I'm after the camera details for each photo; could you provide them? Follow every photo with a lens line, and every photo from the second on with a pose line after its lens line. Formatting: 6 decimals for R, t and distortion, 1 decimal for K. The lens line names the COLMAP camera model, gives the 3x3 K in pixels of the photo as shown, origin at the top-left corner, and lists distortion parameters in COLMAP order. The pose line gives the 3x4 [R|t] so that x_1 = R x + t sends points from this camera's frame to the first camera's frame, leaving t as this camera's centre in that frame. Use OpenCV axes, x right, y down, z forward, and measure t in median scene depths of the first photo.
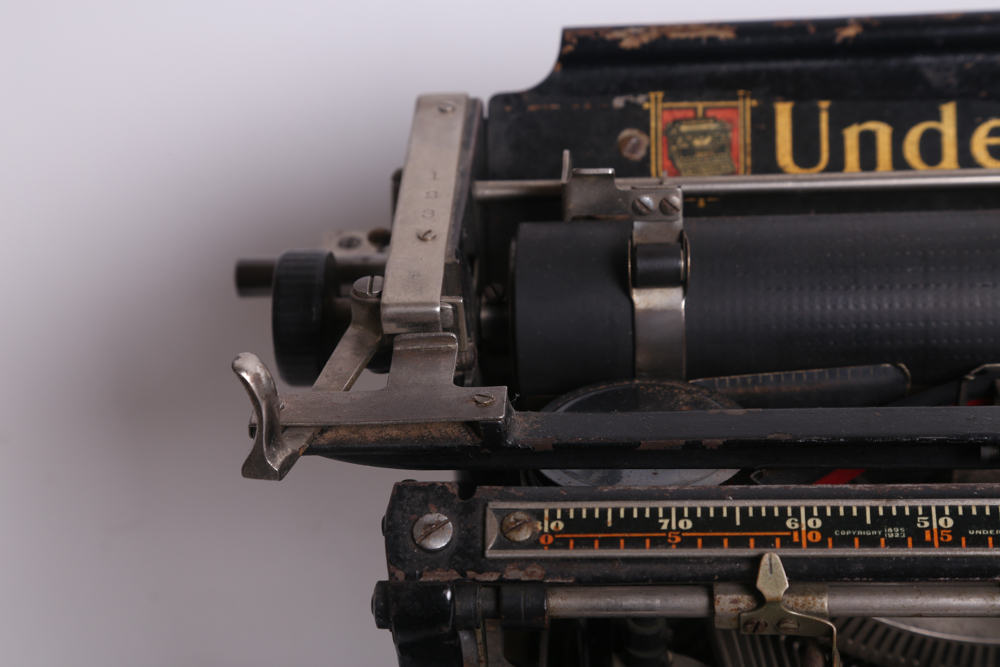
lens RADIAL K [[2242.7, 0, 492.4], [0, 2242.7, 341.3], [0, 0, 1]] dist [0.220505, 0.000000]
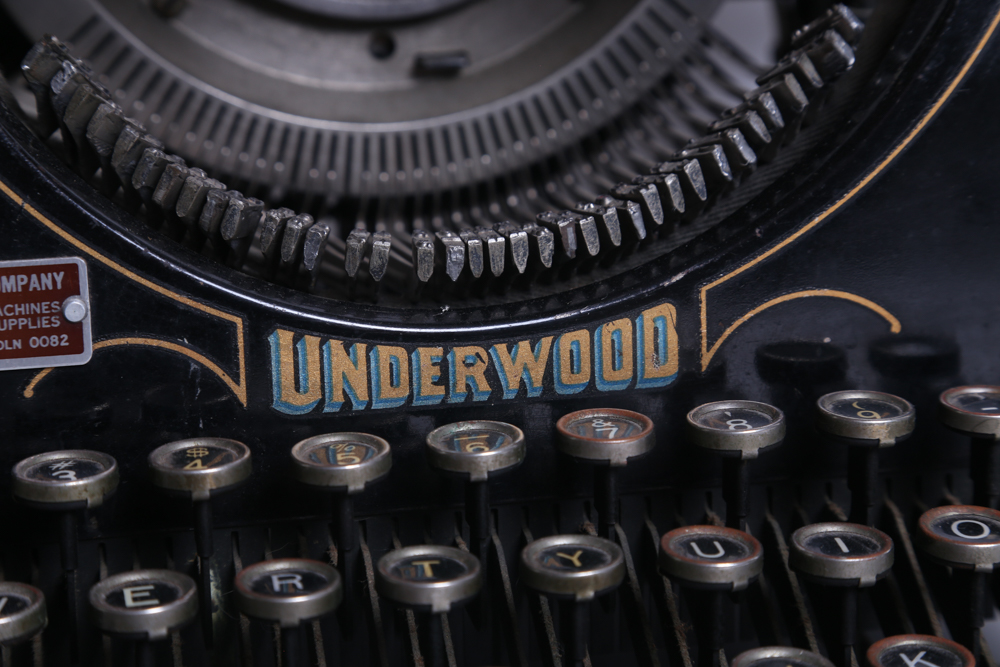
lens RADIAL K [[2406.5, 0, 492.7], [0, 2406.5, 312.8], [0, 0, 1]] dist [0.254822, 0.000000]
pose [[0.969011, -0.020714, 0.246146, 0.060489], [0.093829, 0.952656, -0.289210, 0.450524], [-0.228502, 0.303343, 0.925078, 0.271926]]
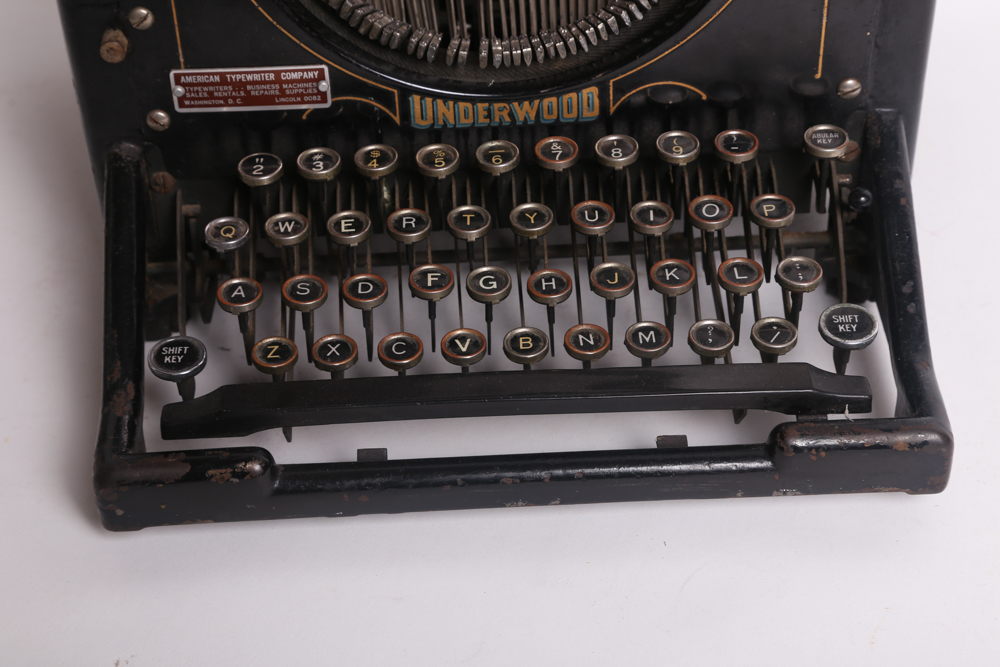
lens RADIAL K [[2016.0, 0, 492.6], [0, 2016.0, 329.5], [0, 0, 1]] dist [0.231281, 0.000000]
pose [[0.994112, -0.036707, 0.101949, 0.084293], [0.024275, 0.992403, 0.120610, 0.245231], [-0.105602, -0.117425, 0.987451, -0.360165]]
